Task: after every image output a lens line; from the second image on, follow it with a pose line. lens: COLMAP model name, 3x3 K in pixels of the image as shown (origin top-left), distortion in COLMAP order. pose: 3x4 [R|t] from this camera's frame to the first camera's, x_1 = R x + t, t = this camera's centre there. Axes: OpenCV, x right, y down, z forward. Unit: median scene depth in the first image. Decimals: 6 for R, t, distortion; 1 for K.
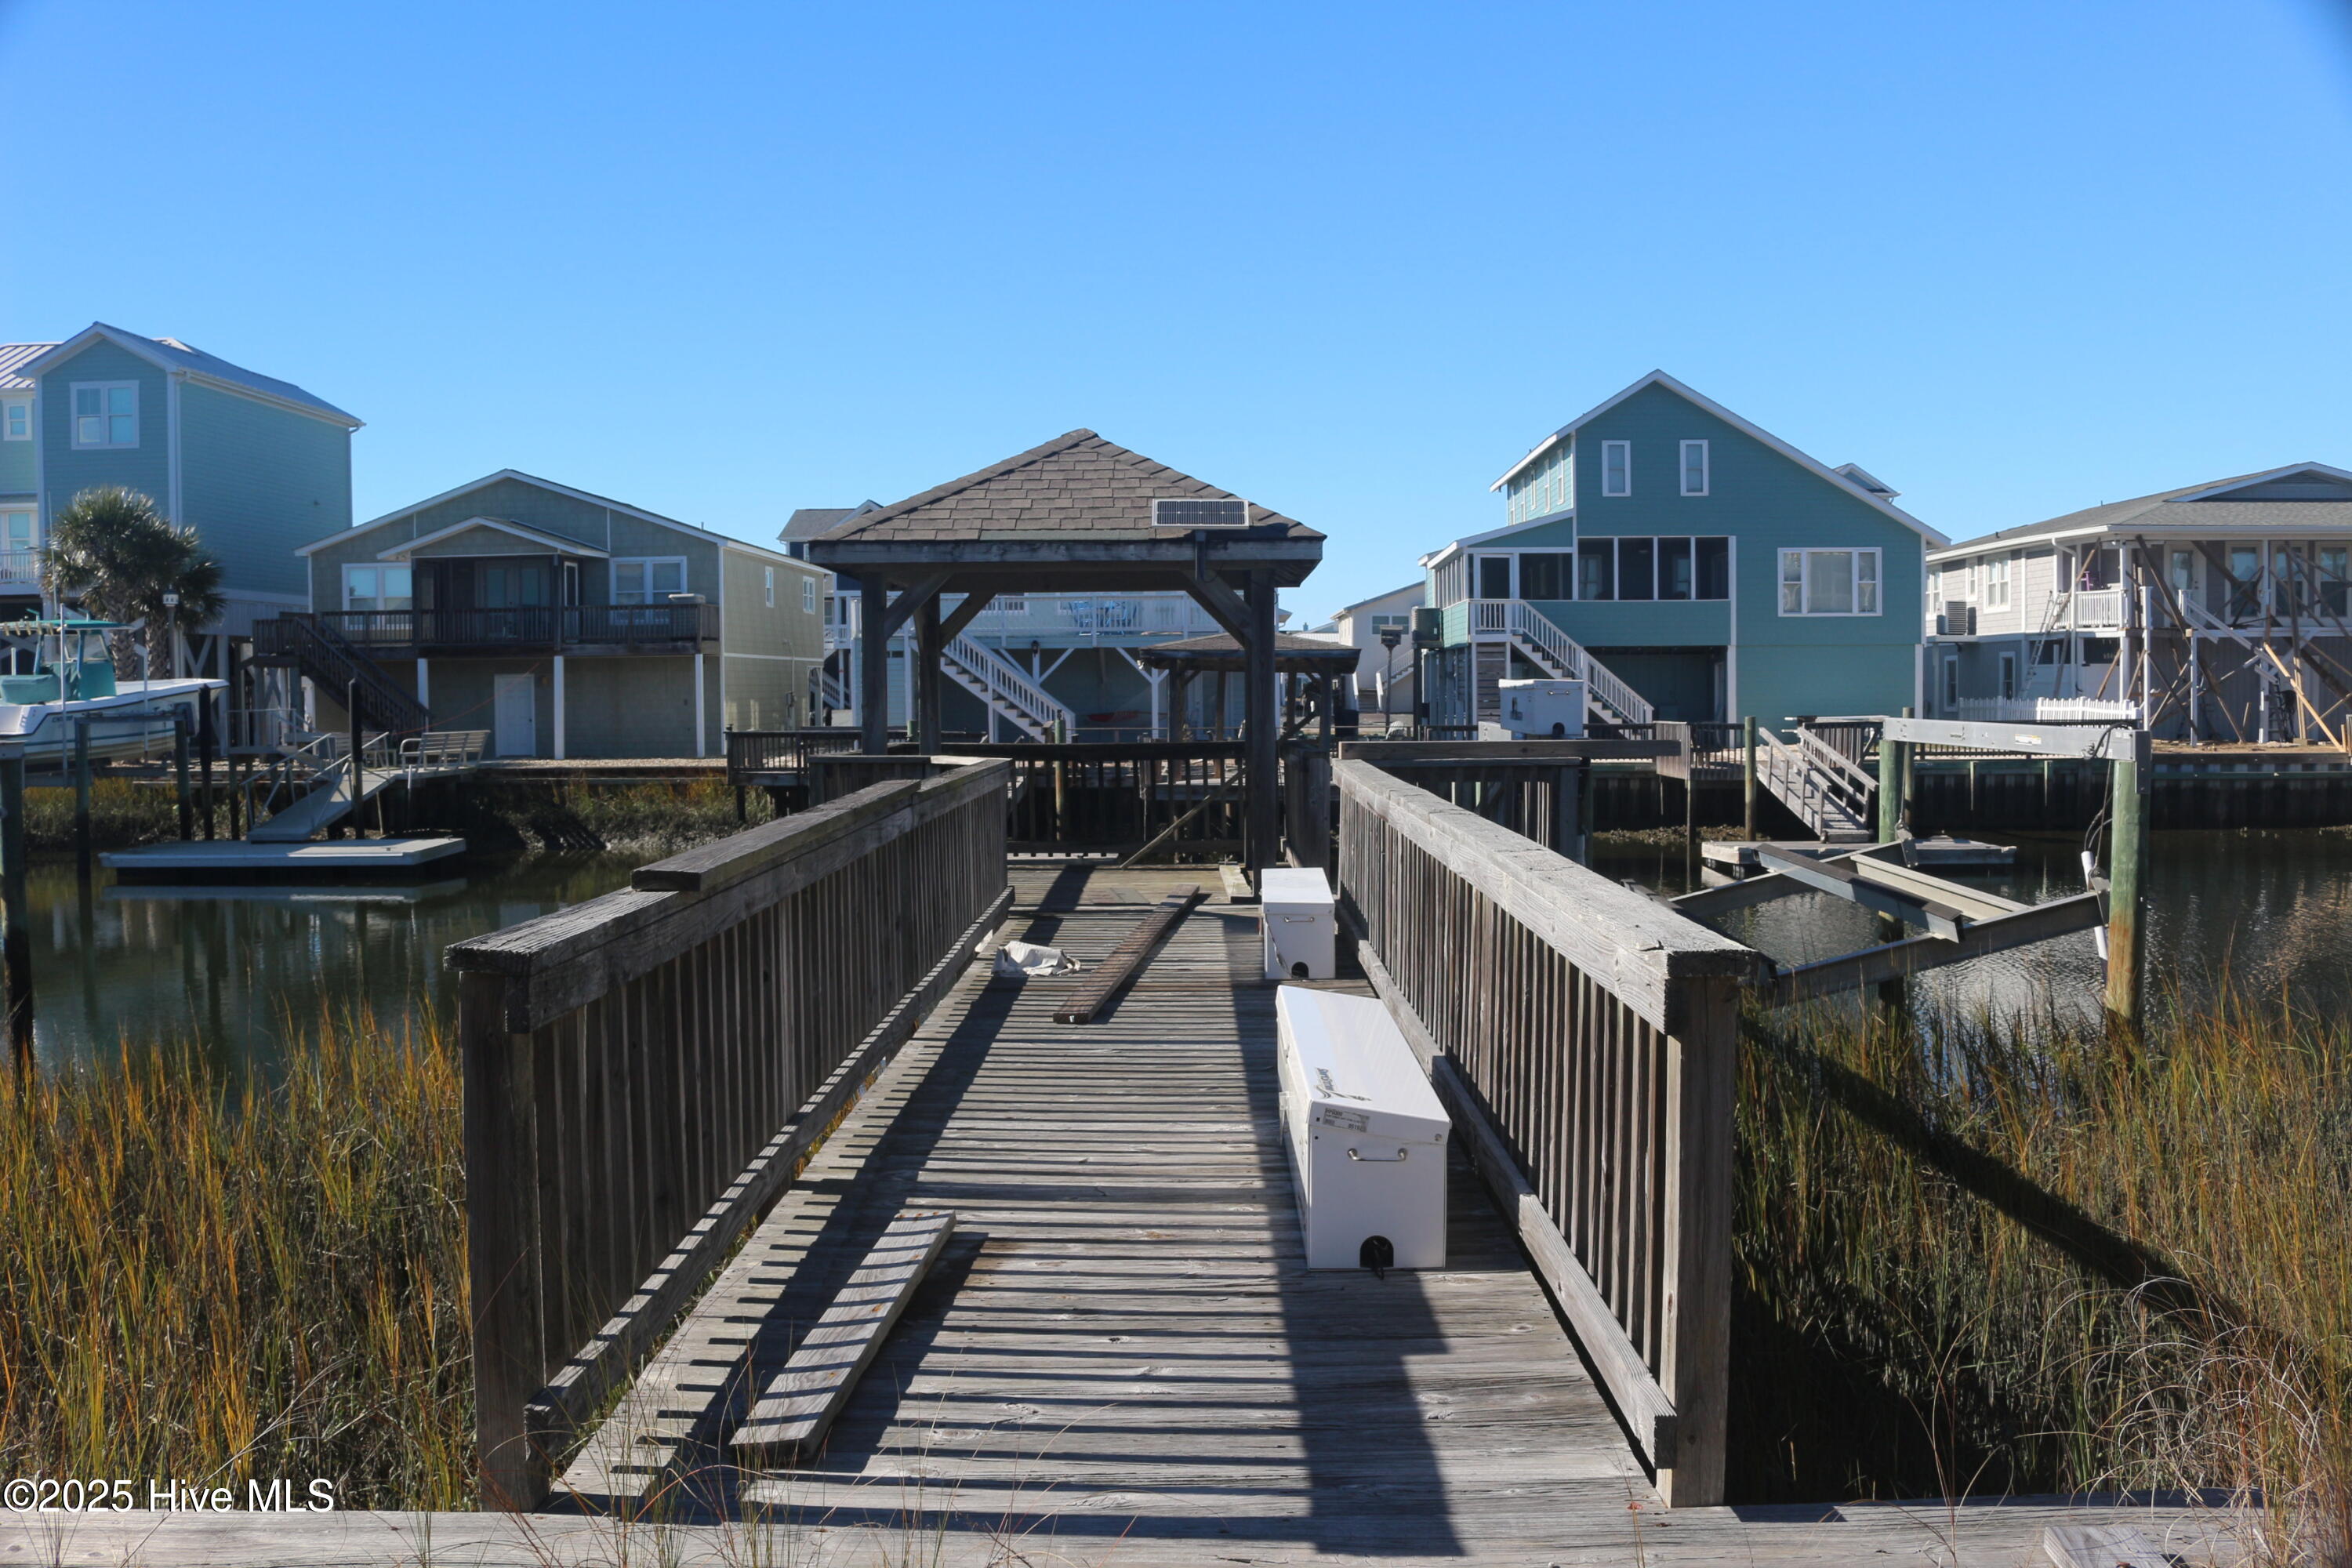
lens RADIAL K [[1962.9, 0, 1177.5], [0, 1962.9, 751.9], [0, 0, 1]] dist [-0.168656, 0.150650]
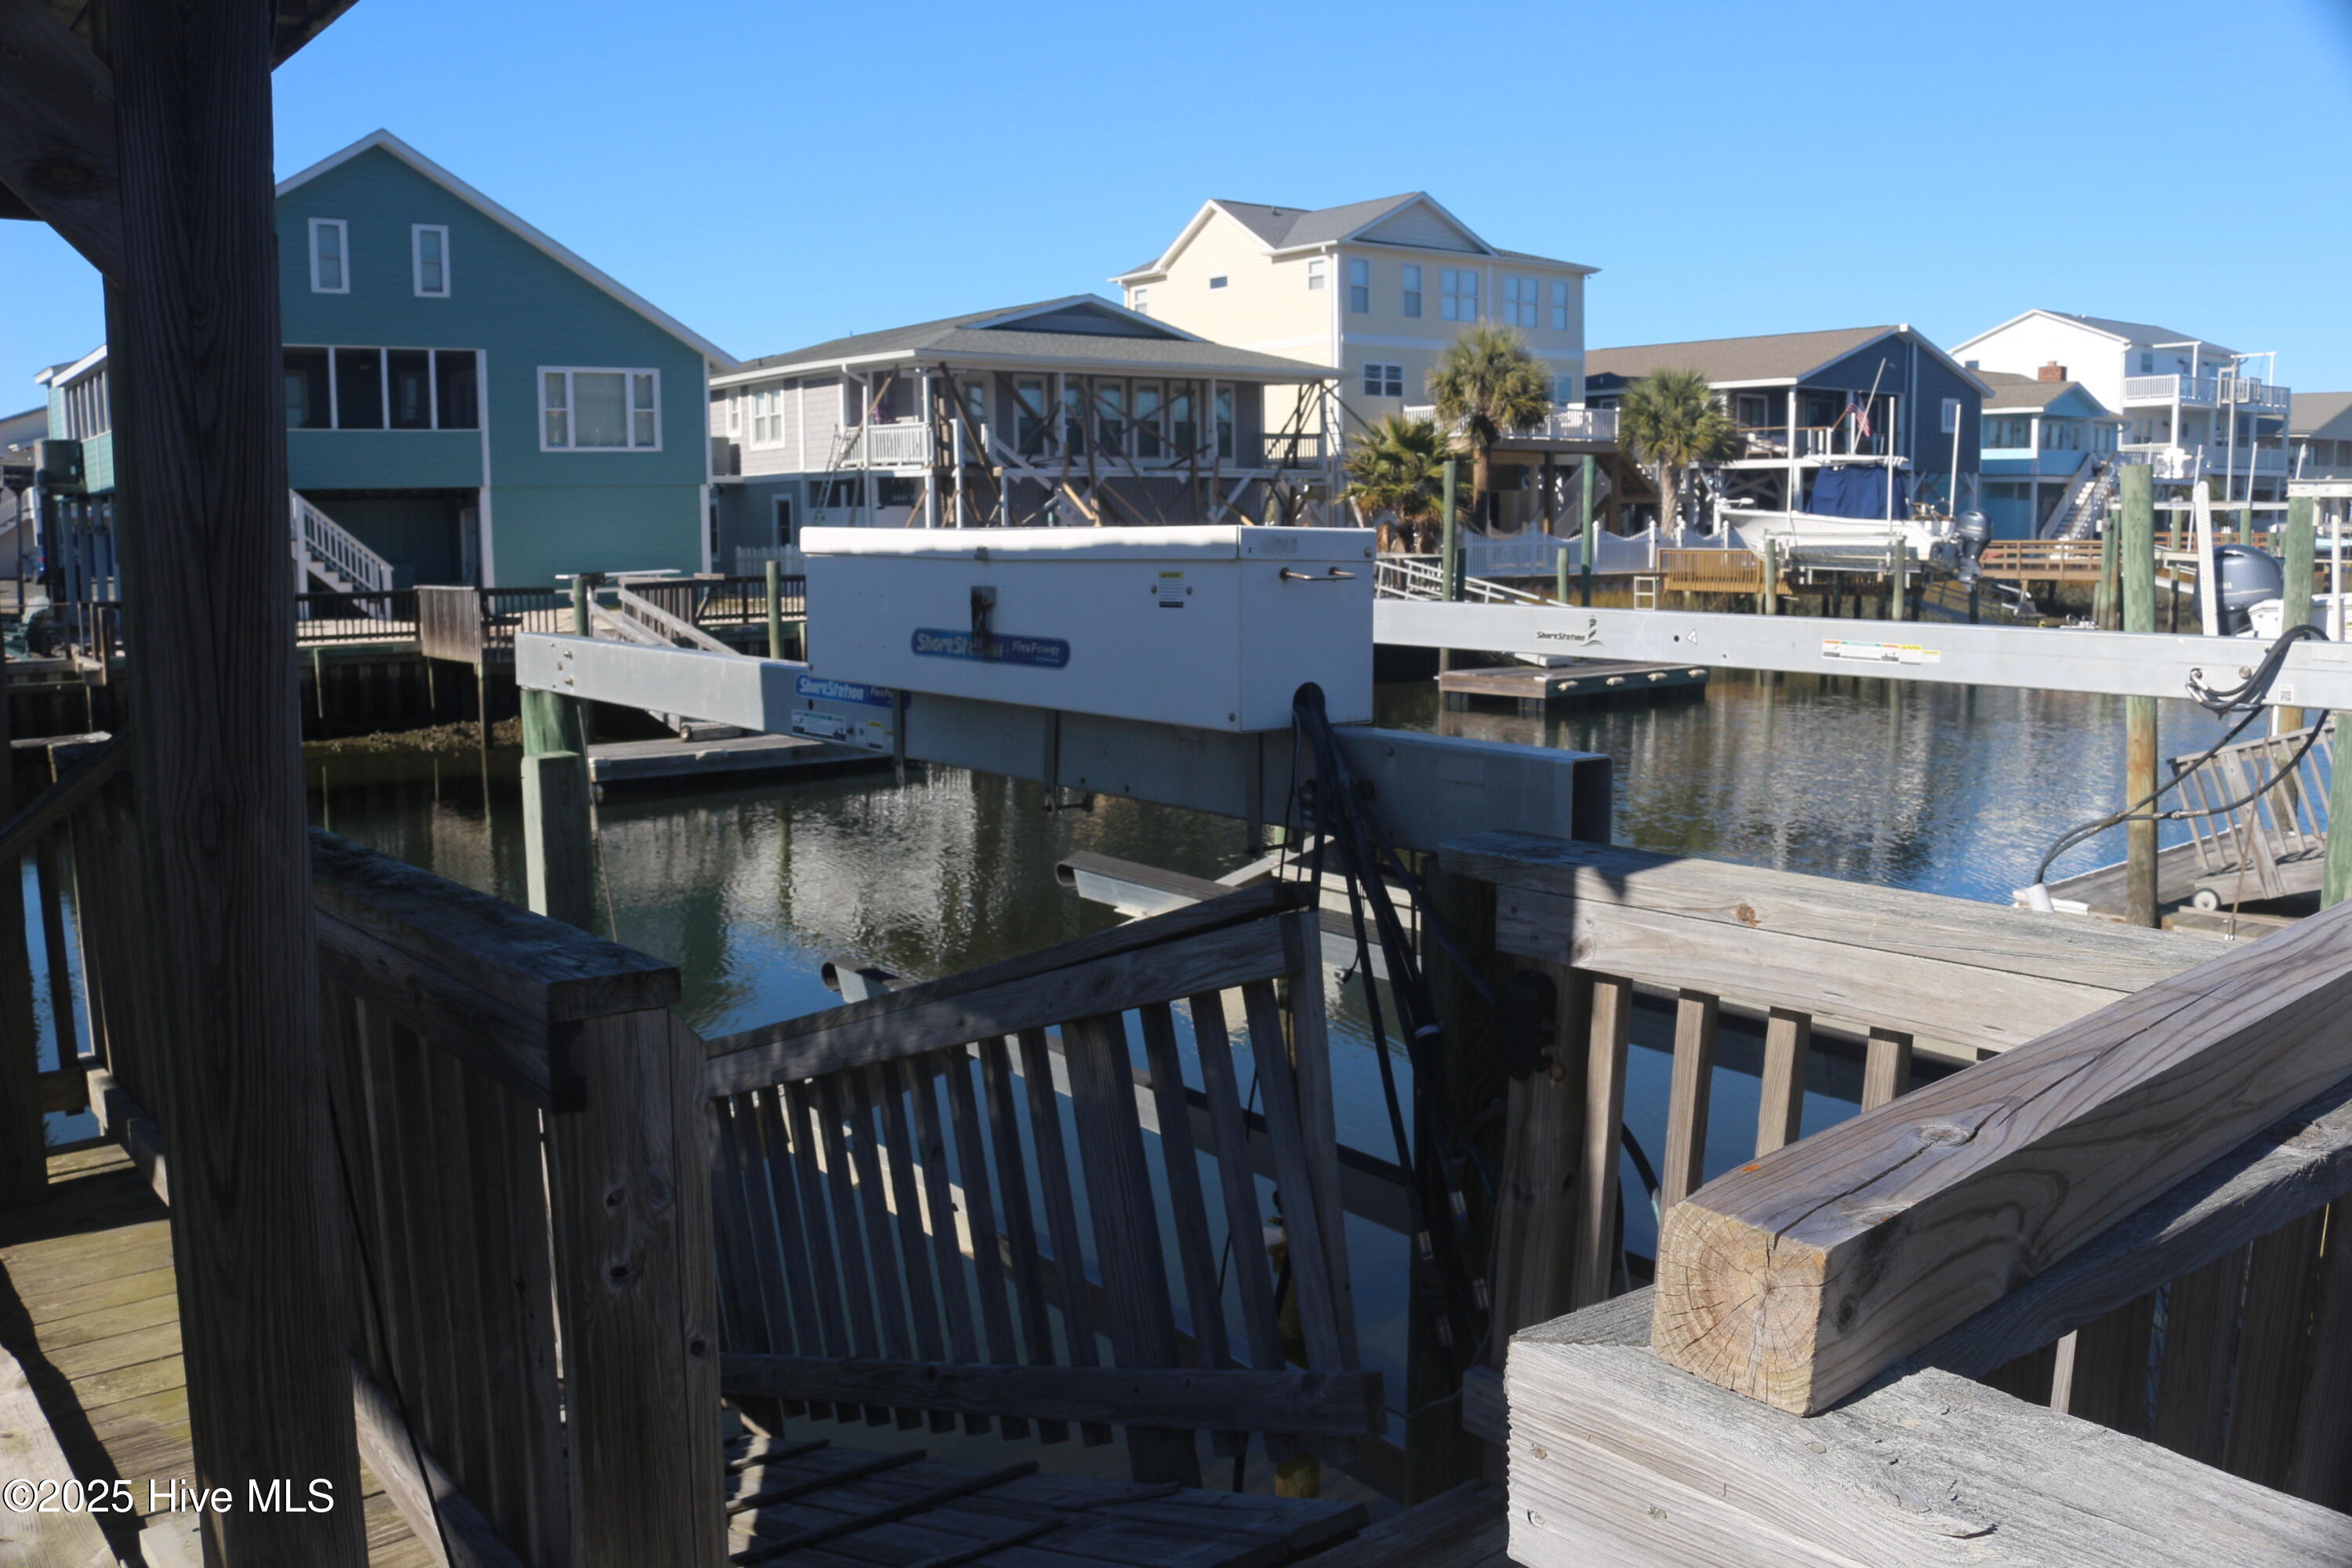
lens RADIAL K [[1962.9, 0, 1177.5], [0, 1962.9, 751.9], [0, 0, 1]] dist [-0.168656, 0.150650]
pose [[0.775068, -0.074335, 0.627490, 0.001605], [0.025155, 0.995899, 0.086907, -0.007685], [-0.631377, -0.051574, 0.773759, 0.199363]]
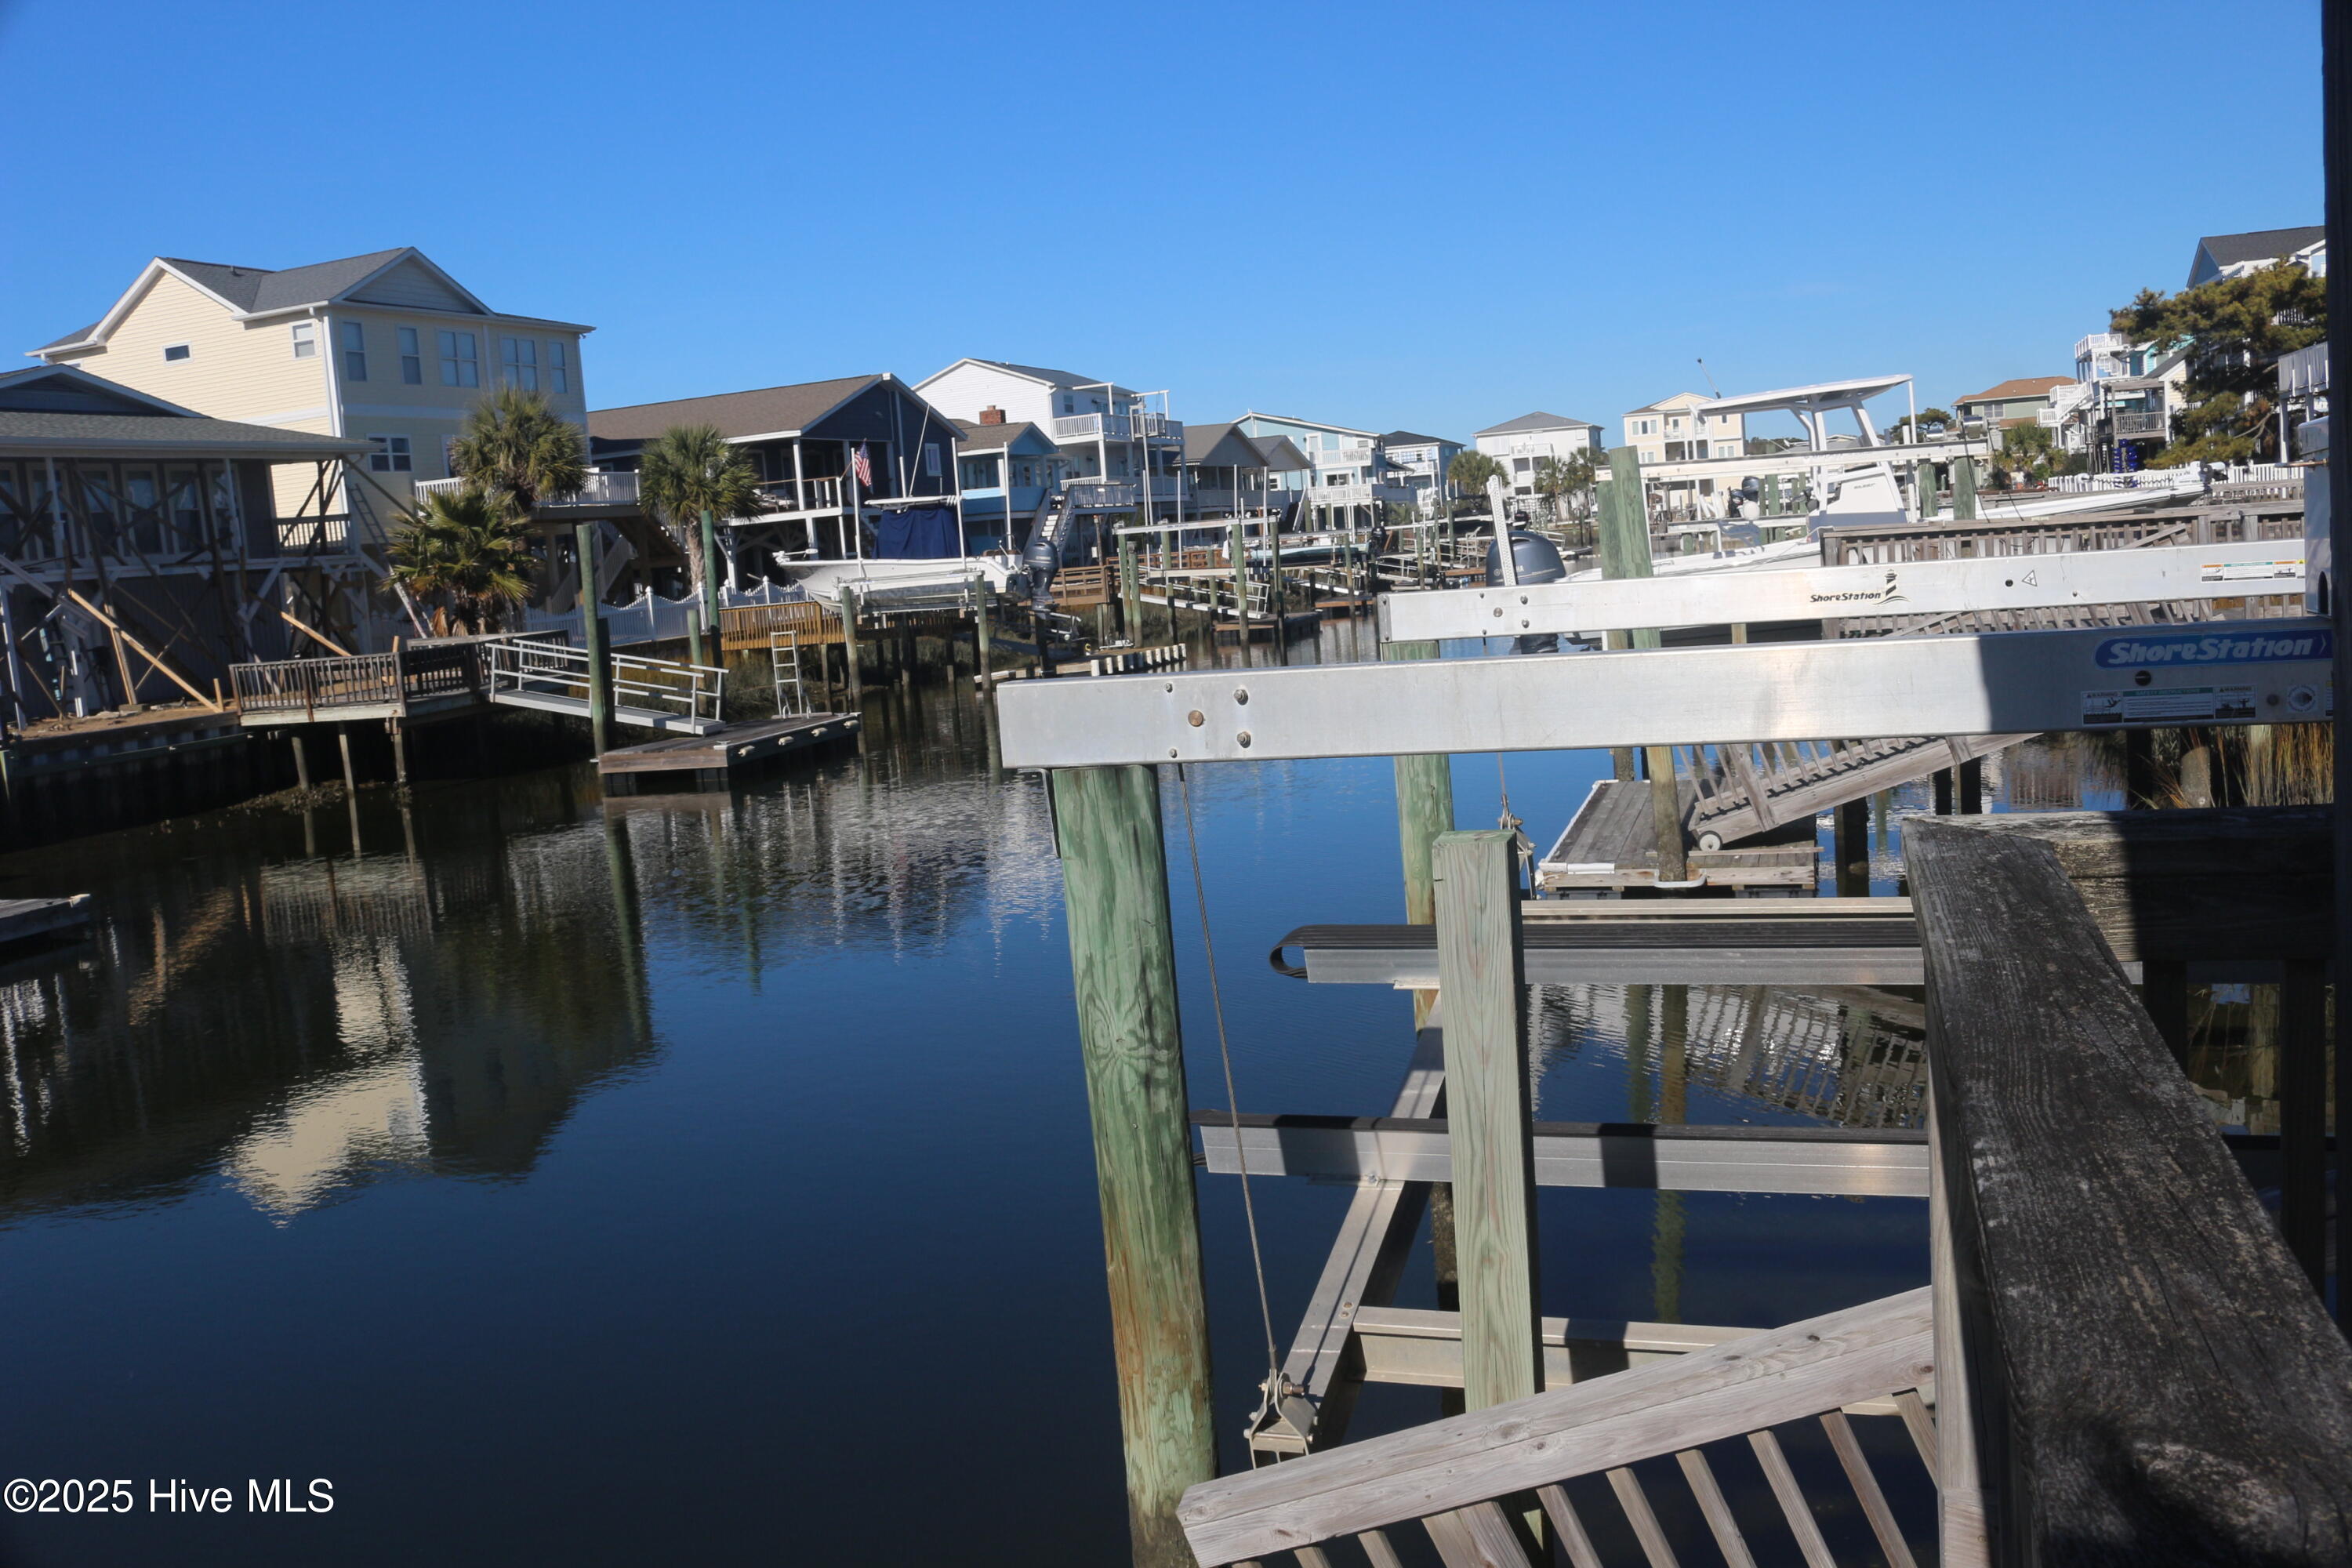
lens RADIAL K [[1962.9, 0, 1177.5], [0, 1962.9, 751.9], [0, 0, 1]] dist [-0.168656, 0.150650]
pose [[0.304770, -0.119012, 0.944961, -0.028463], [0.109899, 0.989929, 0.089231, -0.009474], [-0.946064, 0.076655, 0.314780, 0.312043]]
